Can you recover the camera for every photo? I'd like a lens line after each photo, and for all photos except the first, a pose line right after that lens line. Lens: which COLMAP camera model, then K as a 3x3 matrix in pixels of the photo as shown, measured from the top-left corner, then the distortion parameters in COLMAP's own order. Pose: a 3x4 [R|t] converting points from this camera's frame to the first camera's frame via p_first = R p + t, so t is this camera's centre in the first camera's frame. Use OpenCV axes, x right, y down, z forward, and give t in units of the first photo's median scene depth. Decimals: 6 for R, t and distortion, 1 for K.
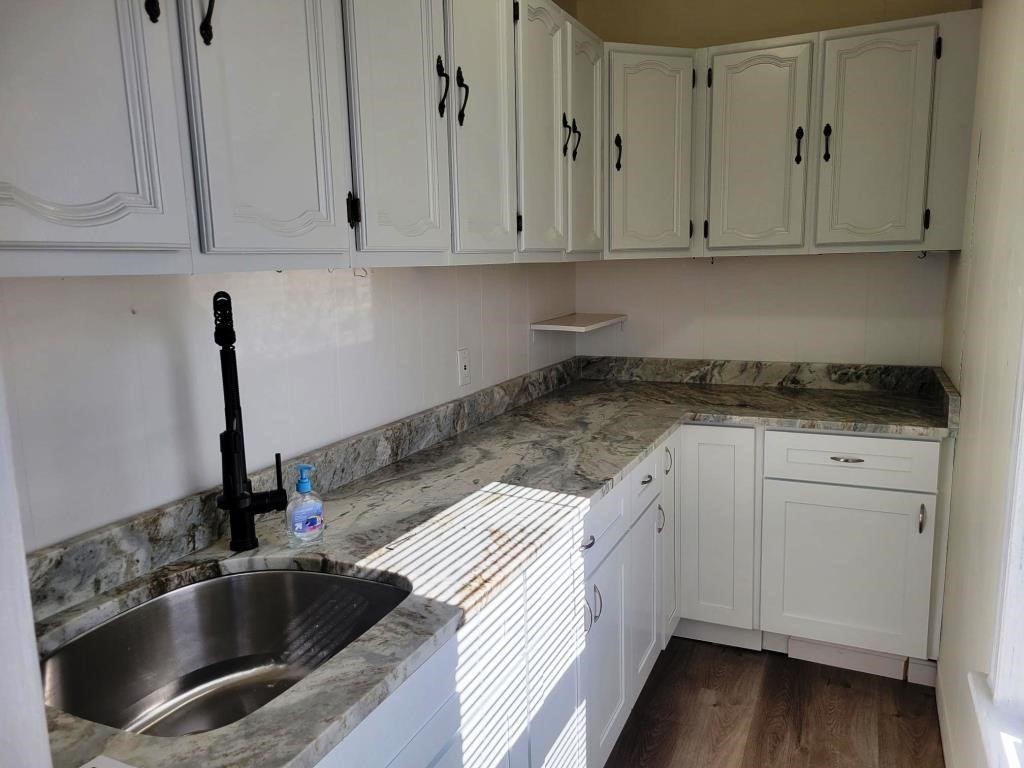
lens RADIAL K [[776.7, 0, 506.8], [0, 776.7, 385.8], [0, 0, 1]] dist [0.055163, -0.047114]
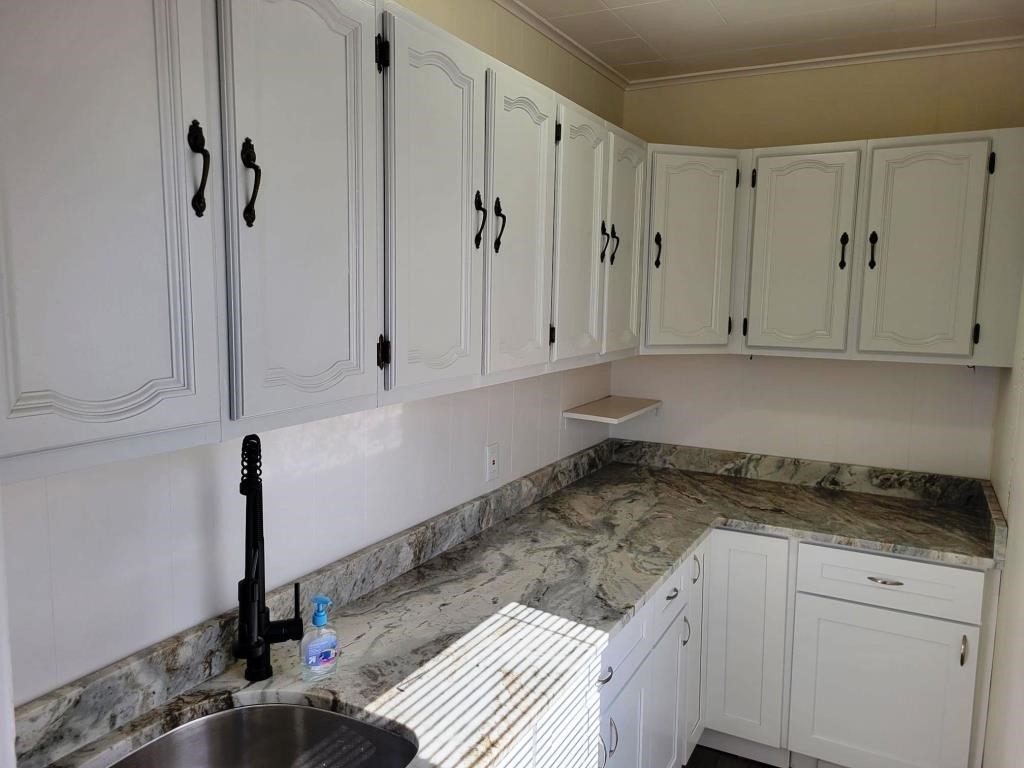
lens RADIAL K [[776.7, 0, 495.9], [0, 776.7, 384.8], [0, 0, 1]] dist [0.055163, -0.047114]
pose [[0.996745, 0.046876, -0.065583, 0.013351], [-0.049851, 0.997765, -0.044499, -0.103991], [0.063350, 0.047624, 0.996854, -0.004195]]
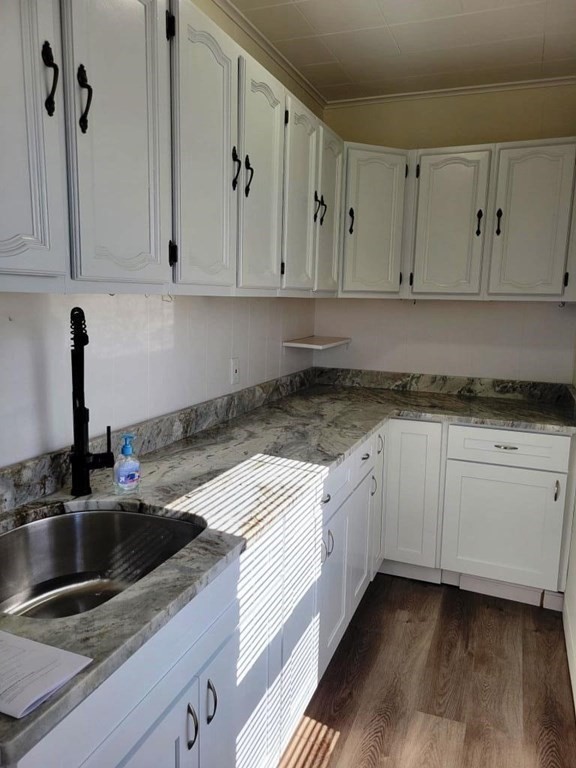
lens RADIAL K [[582.5, 0, 283.0], [0, 582.5, 380.9], [0, 0, 1]] dist [0.055163, -0.047114]
pose [[0.997846, 0.038121, 0.053387, -0.033370], [-0.037347, 0.999183, -0.015429, 0.008567], [-0.053932, 0.013402, 0.998455, -0.039461]]
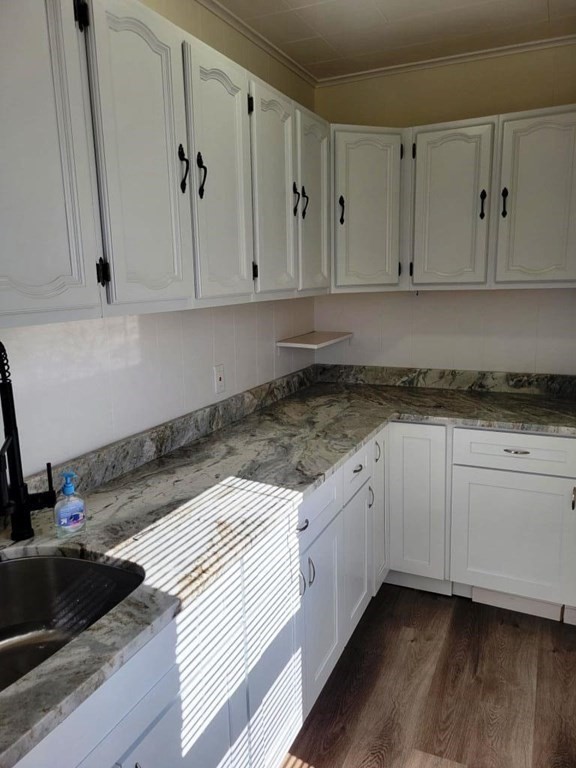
lens RADIAL K [[582.5, 0, 271.6], [0, 582.5, 382.5], [0, 0, 1]] dist [0.055163, -0.047114]
pose [[0.999851, 0.001264, -0.017233, 0.064302], [-0.000964, 0.999848, 0.017429, -0.046043], [0.017252, -0.017410, 0.999700, 0.042641]]
